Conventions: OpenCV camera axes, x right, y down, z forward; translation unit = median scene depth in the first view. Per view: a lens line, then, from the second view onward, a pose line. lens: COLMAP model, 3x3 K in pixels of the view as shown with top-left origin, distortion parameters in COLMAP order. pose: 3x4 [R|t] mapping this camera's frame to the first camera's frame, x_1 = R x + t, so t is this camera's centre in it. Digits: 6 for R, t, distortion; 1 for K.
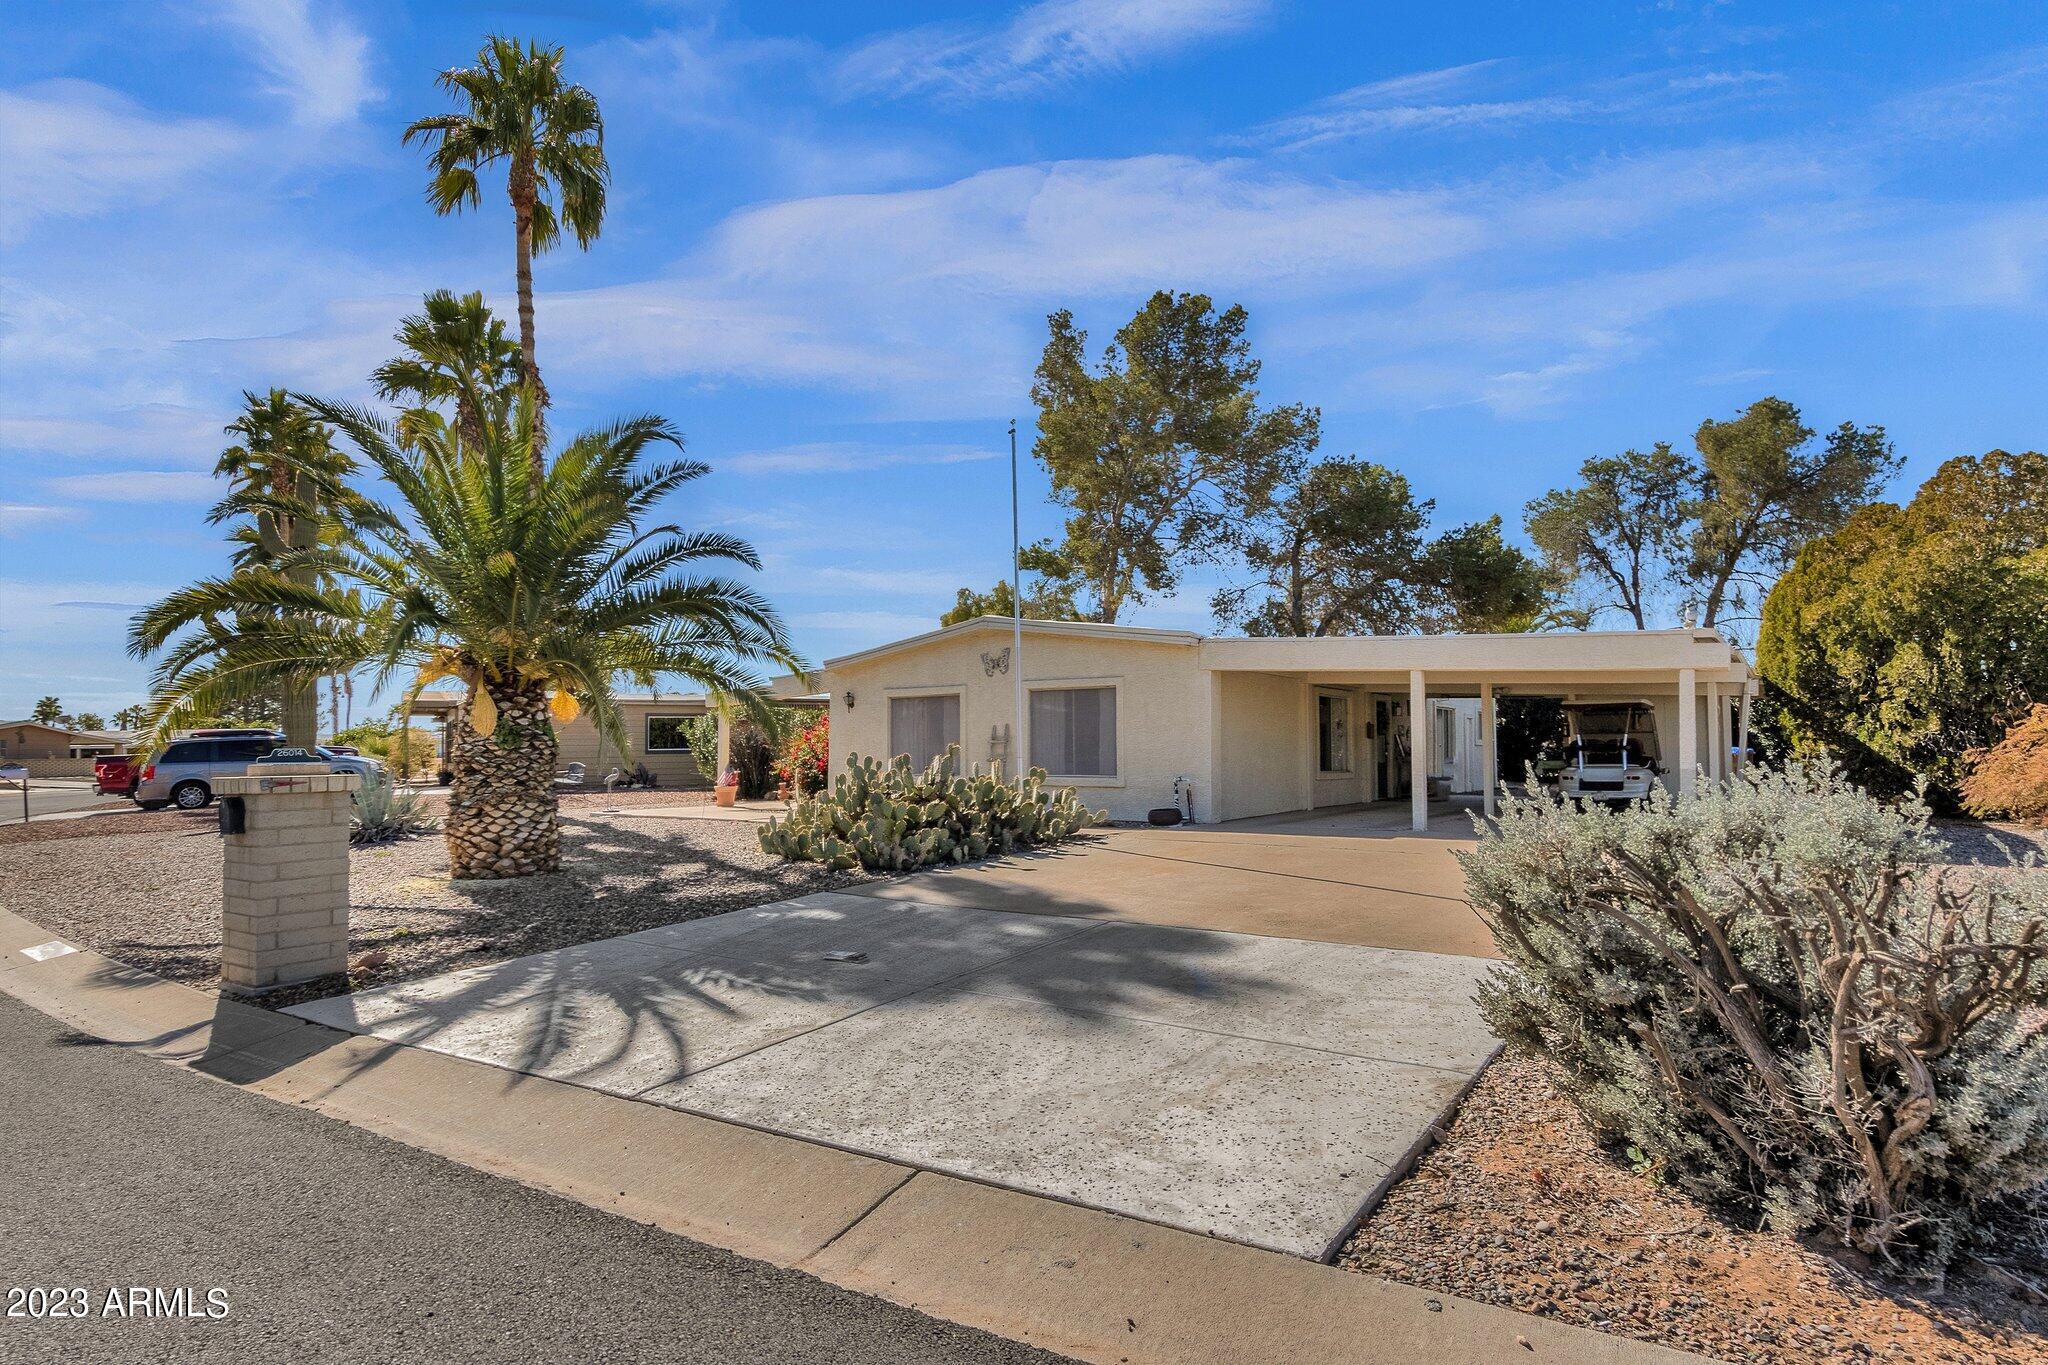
lens RADIAL K [[1062.3, 0, 958.7], [0, 1062.3, 727.7], [0, 0, 1]] dist [0.022508, -0.004708]
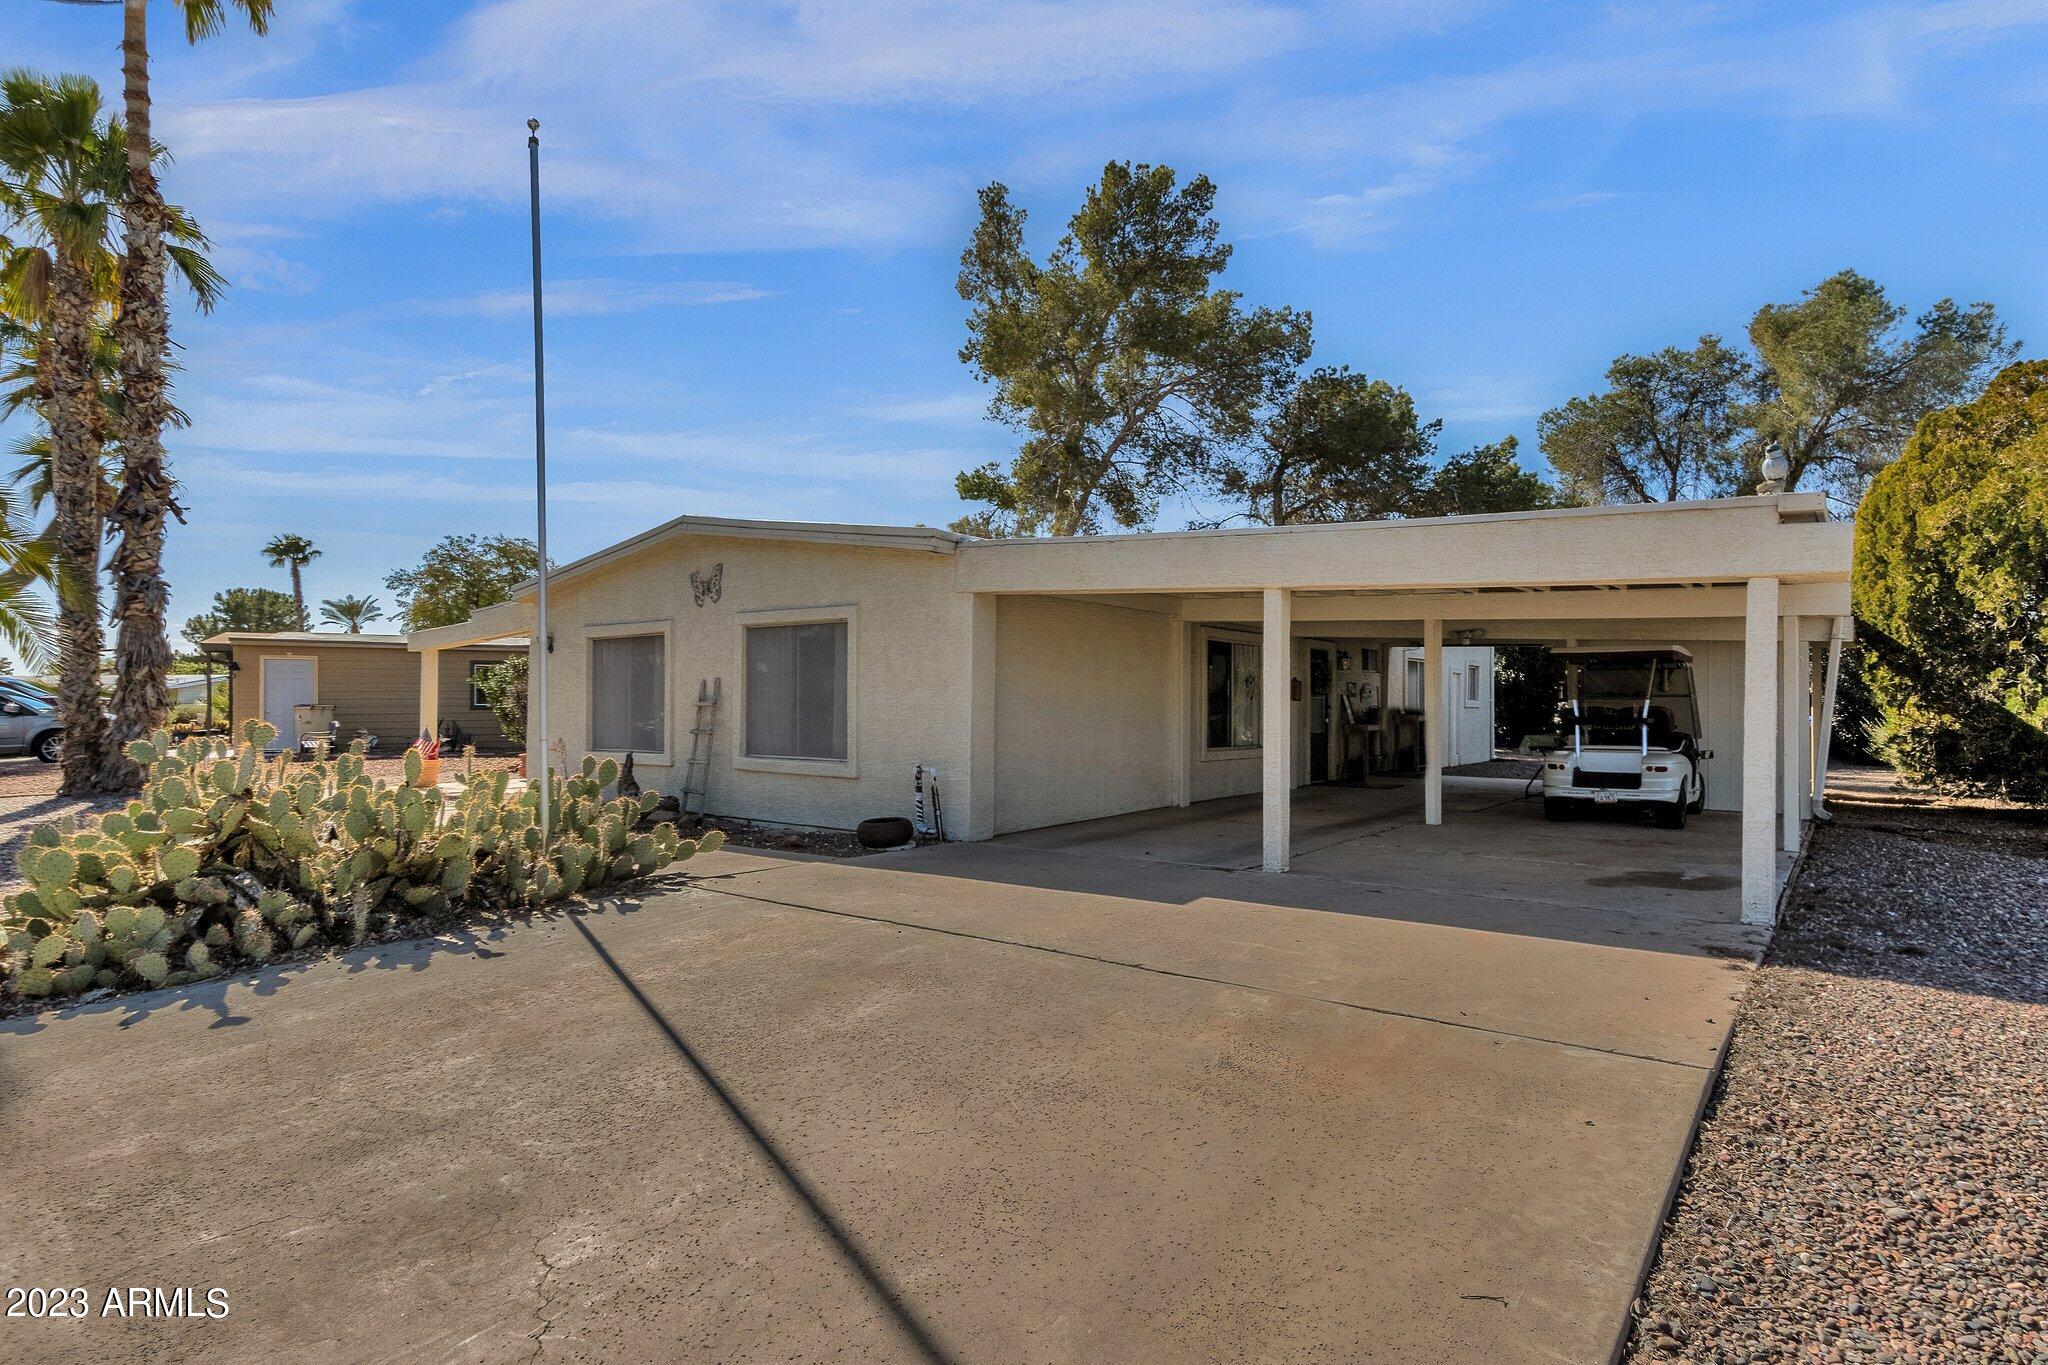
lens RADIAL K [[1062.3, 0, 989.3], [0, 1062.3, 705.0], [0, 0, 1]] dist [0.022508, -0.004708]
pose [[0.999976, 0.006197, -0.003159, 0.126498], [-0.006121, 0.999706, 0.023468, -0.001874], [0.003303, -0.023449, 0.999720, 0.195979]]
